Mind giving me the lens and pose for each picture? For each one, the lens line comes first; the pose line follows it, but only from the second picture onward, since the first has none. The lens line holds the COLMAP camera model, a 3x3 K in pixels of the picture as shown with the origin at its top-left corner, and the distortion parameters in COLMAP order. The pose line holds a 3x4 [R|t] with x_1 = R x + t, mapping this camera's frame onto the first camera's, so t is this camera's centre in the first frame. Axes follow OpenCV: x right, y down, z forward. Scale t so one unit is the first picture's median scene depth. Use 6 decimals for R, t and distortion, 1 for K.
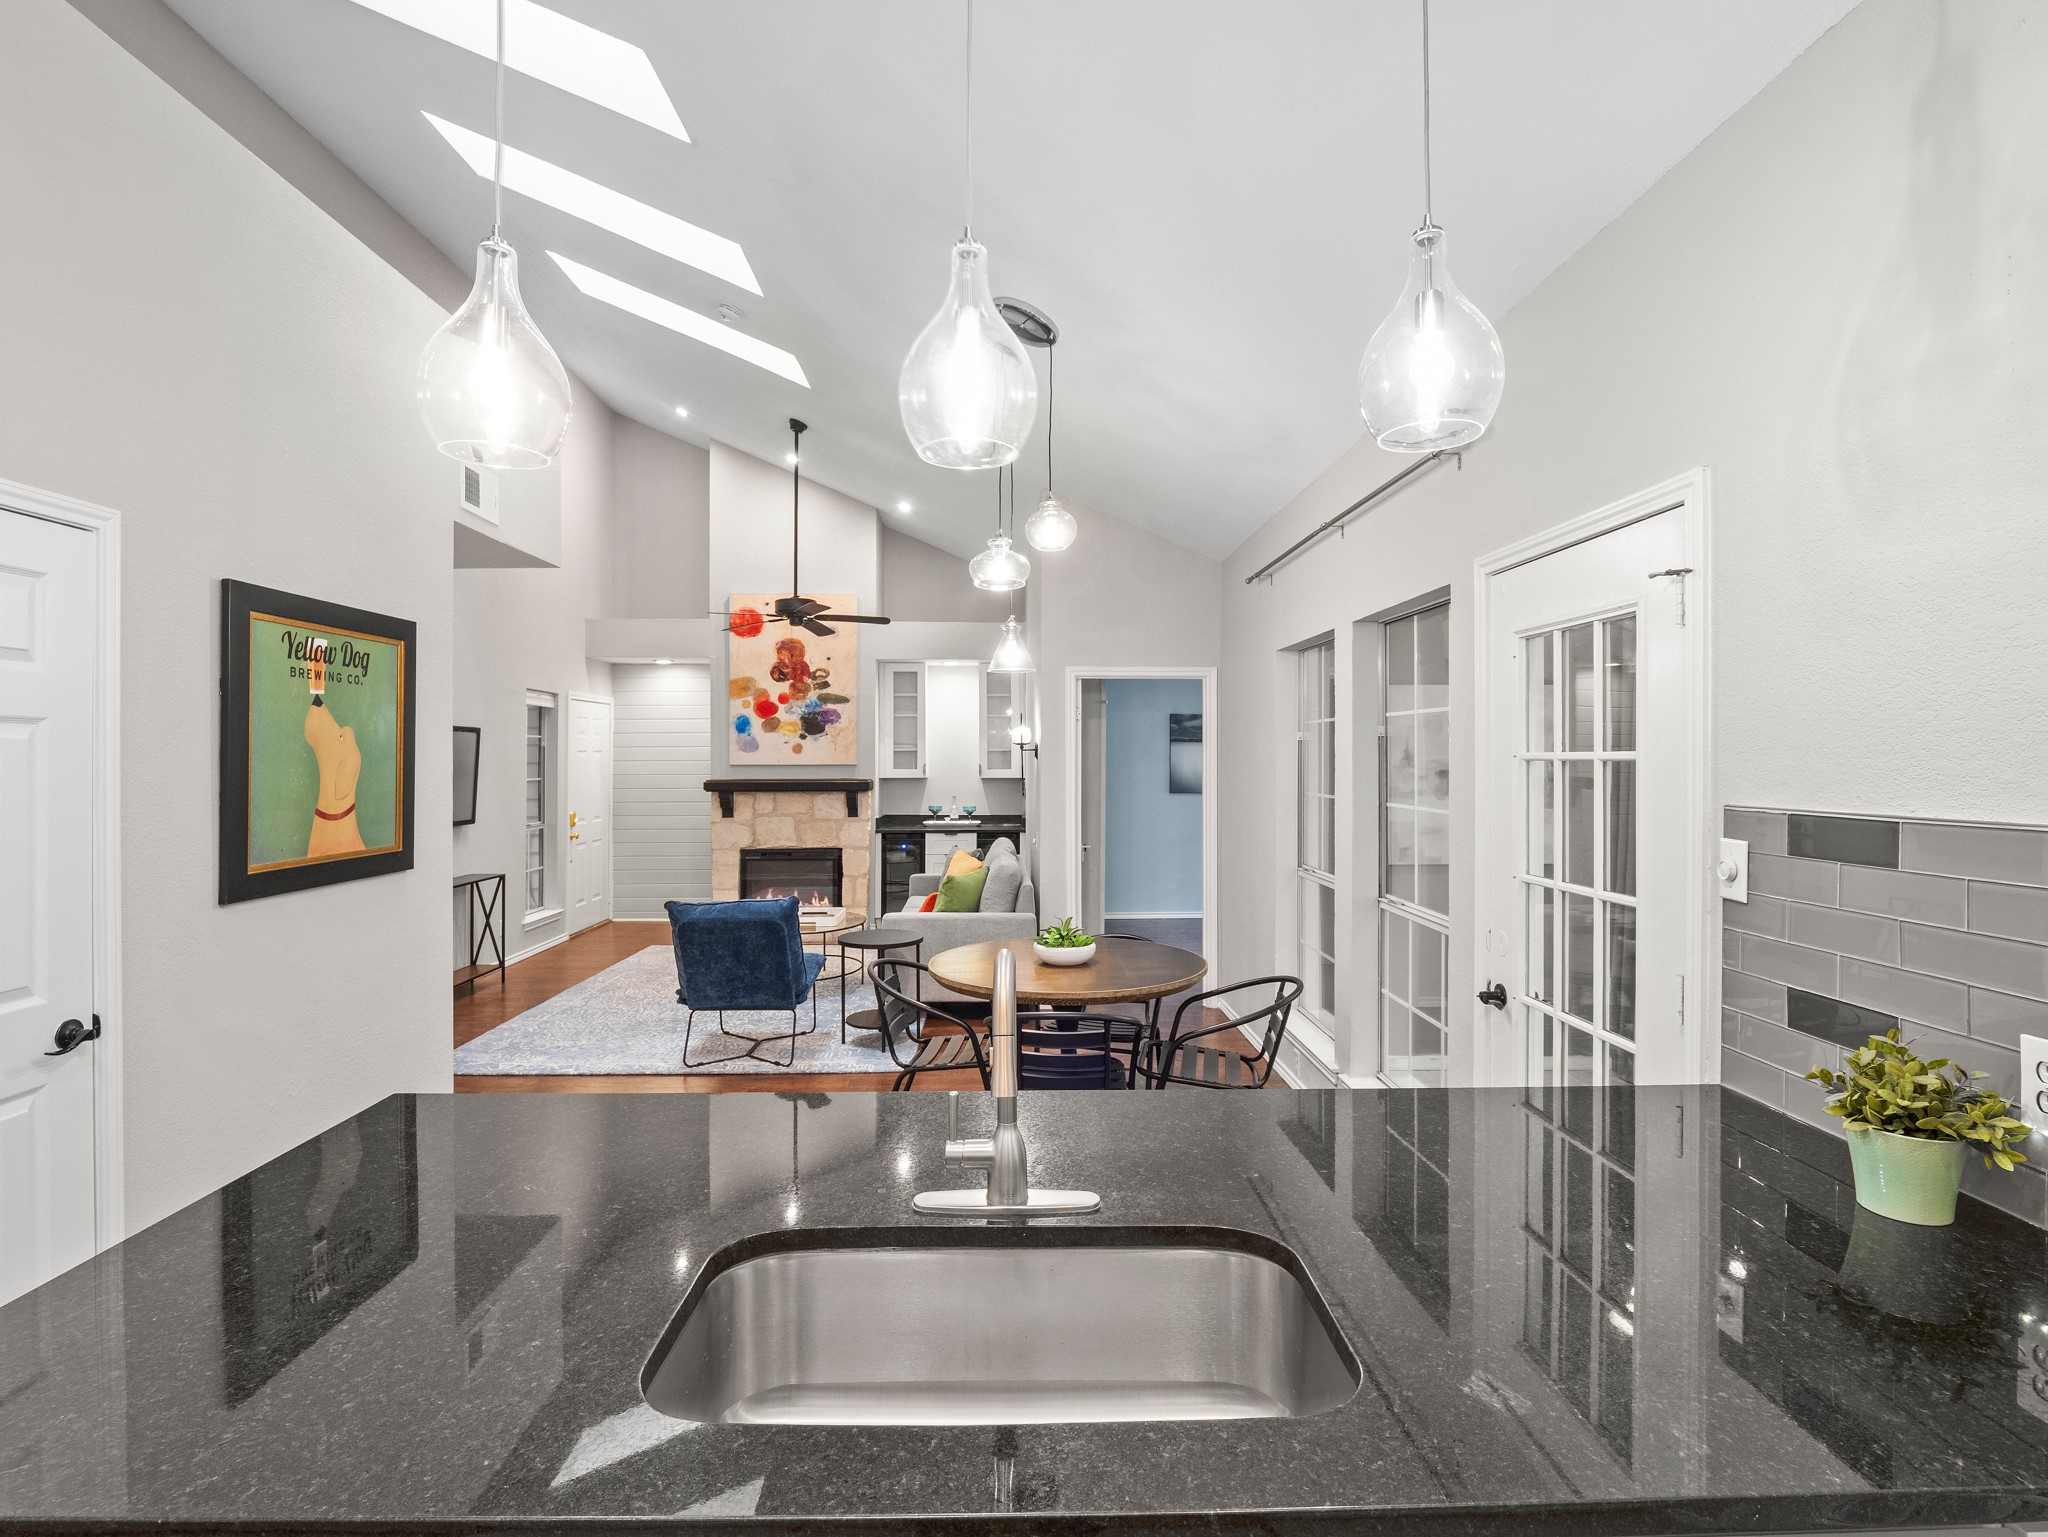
lens RADIAL K [[991.5, 0, 1018.7], [0, 991.5, 770.1], [0, 0, 1]] dist [-0.014697, -0.004556]
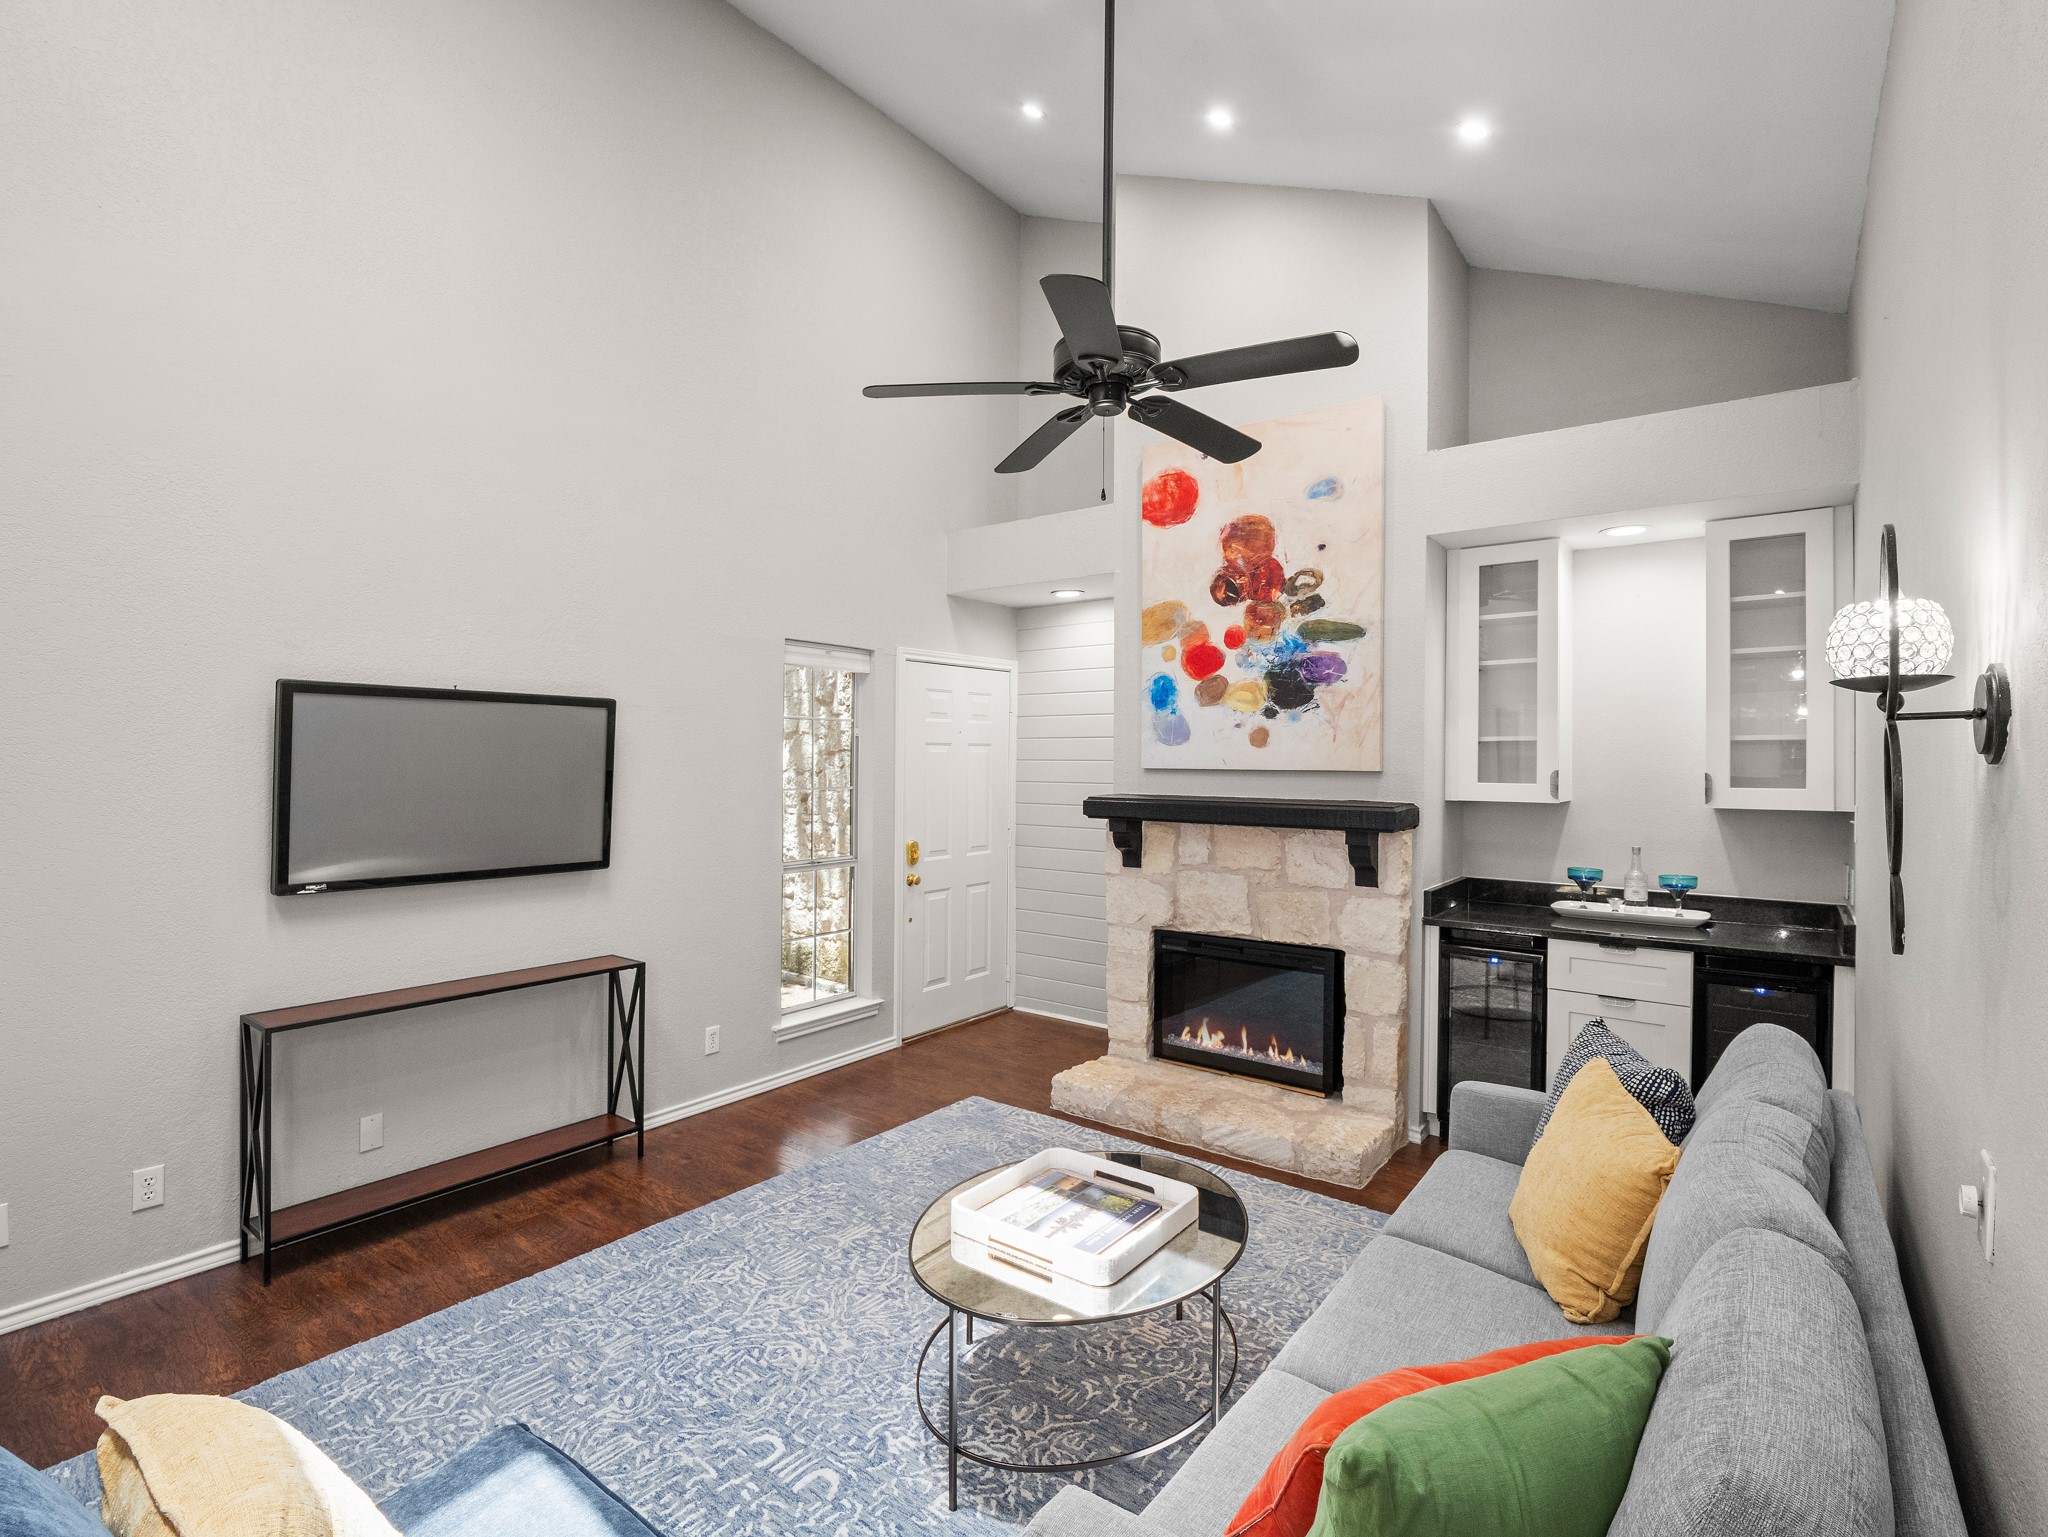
lens RADIAL K [[991.5, 0, 1019.2], [0, 991.5, 759.9], [0, 0, 1]] dist [-0.014697, -0.004556]
pose [[0.778613, 0.006738, -0.627468, -0.006867], [-0.013112, 0.999899, -0.005533, -0.006112], [0.627367, 0.012536, 0.778623, 0.542670]]
